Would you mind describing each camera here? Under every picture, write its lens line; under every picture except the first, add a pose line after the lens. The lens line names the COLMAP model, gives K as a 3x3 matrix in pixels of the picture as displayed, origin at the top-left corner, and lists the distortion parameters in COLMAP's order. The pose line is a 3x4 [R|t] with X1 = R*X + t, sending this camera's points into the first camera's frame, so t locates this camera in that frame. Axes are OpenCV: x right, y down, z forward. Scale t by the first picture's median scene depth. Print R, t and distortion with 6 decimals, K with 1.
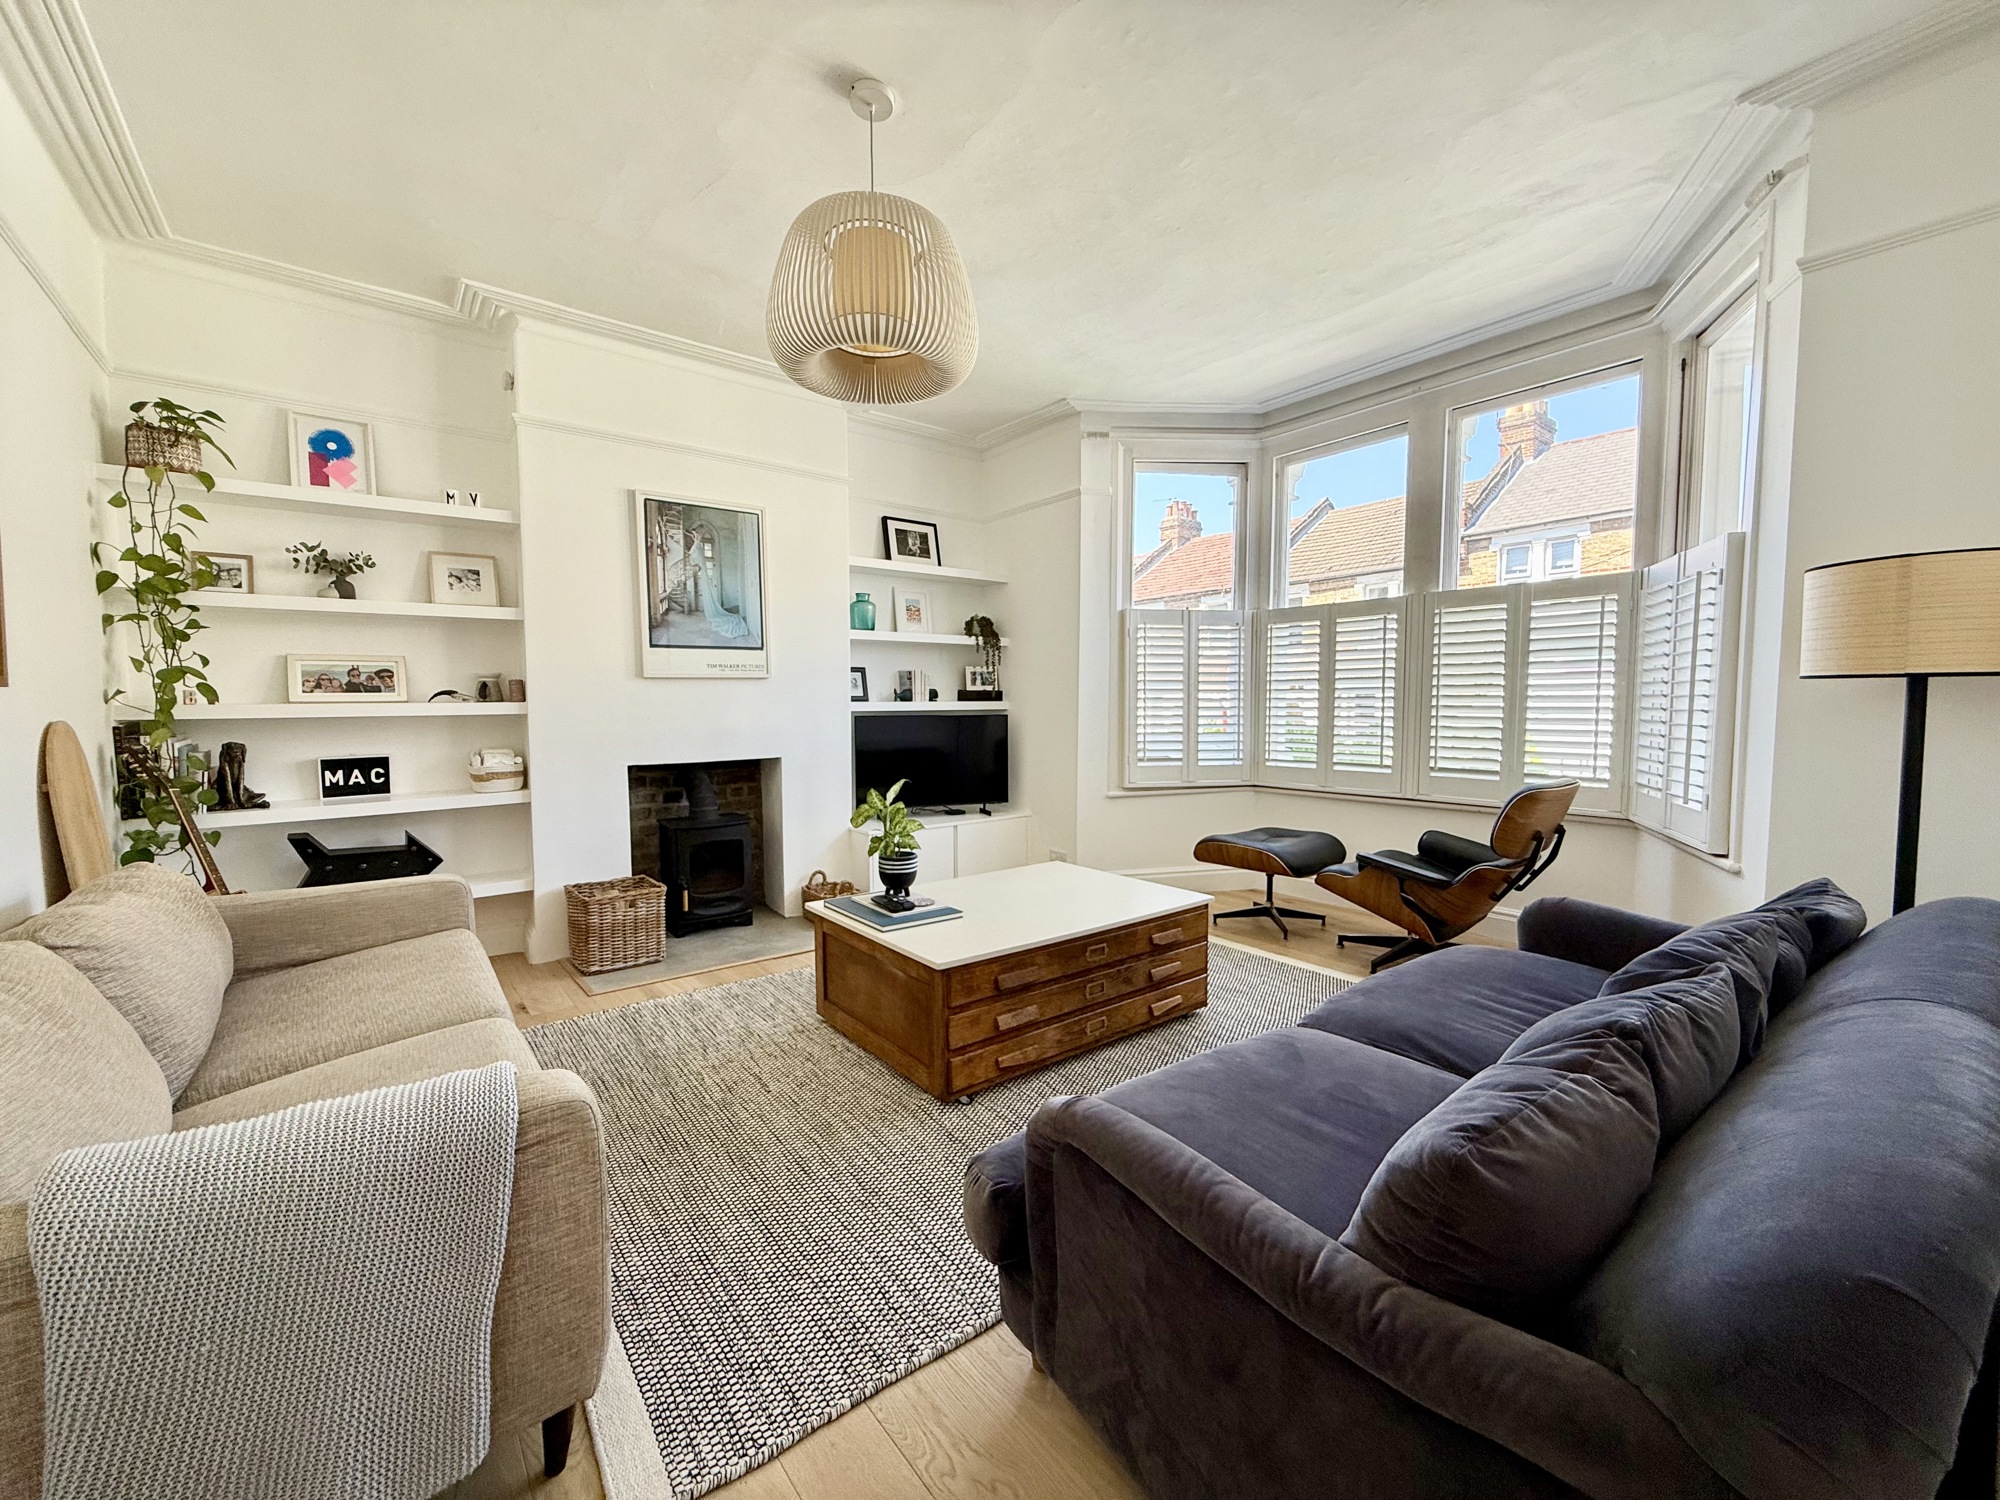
lens RADIAL K [[804.9, 0, 999.4], [0, 804.9, 755.4], [0, 0, 1]] dist [0.000459, 0.001476]
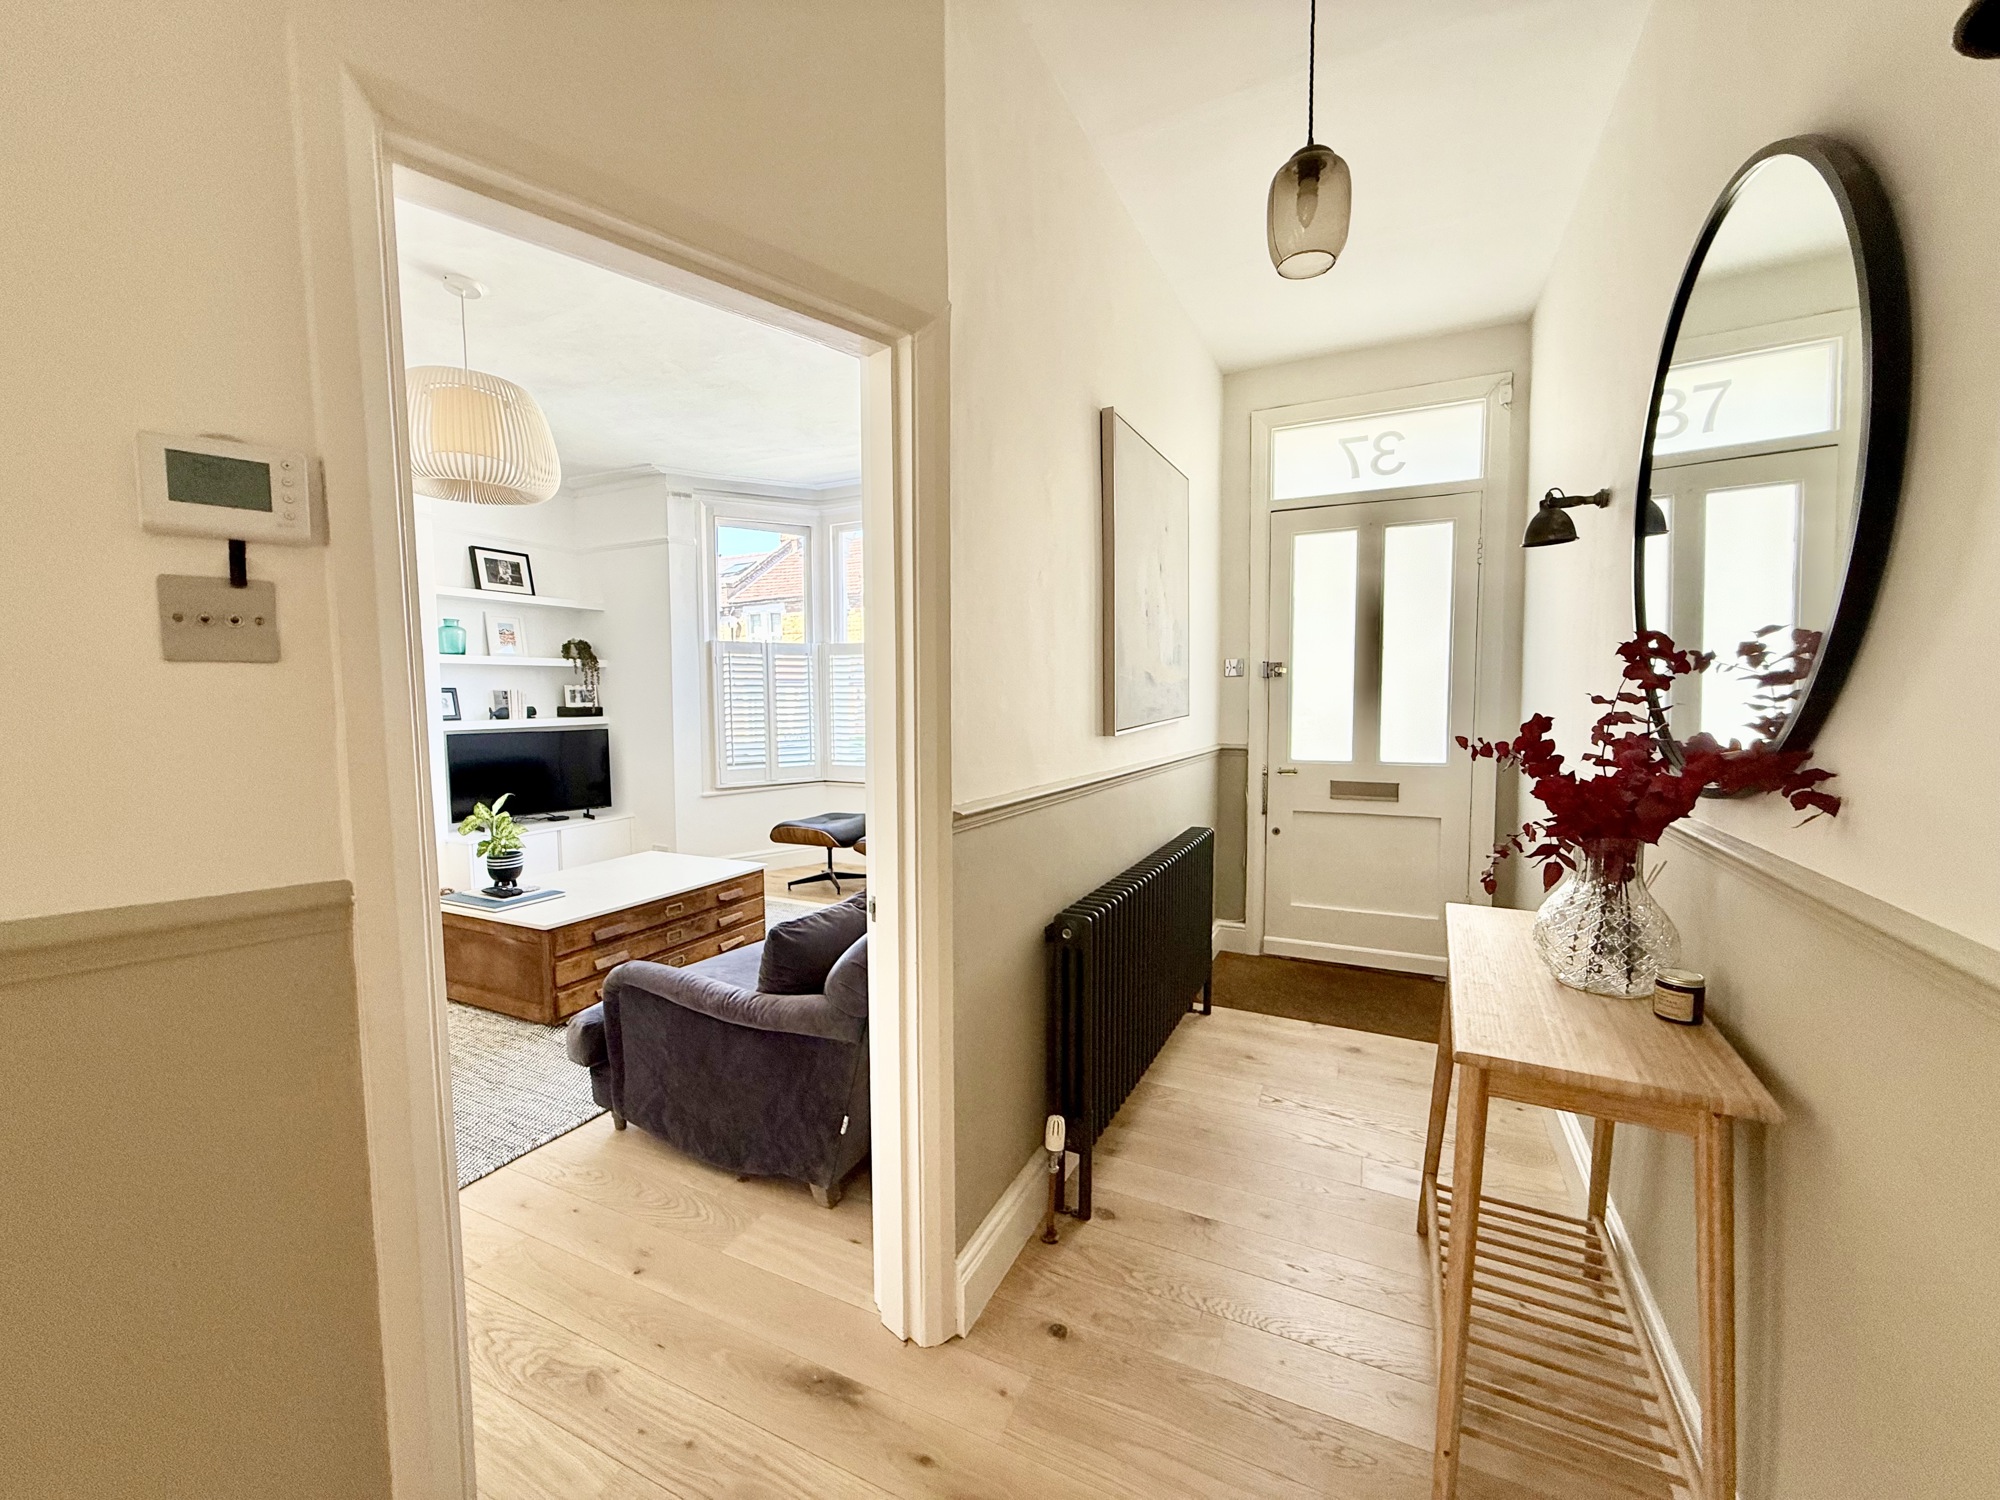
lens RADIAL K [[804.9, 0, 999.4], [0, 804.9, 749.3], [0, 0, 1]] dist [0.000459, 0.001476]
pose [[0.902199, -0.033536, 0.430014, 0.025359], [0.033130, 0.999415, 0.008435, -0.017805], [-0.430046, 0.006637, 0.902783, -0.338303]]
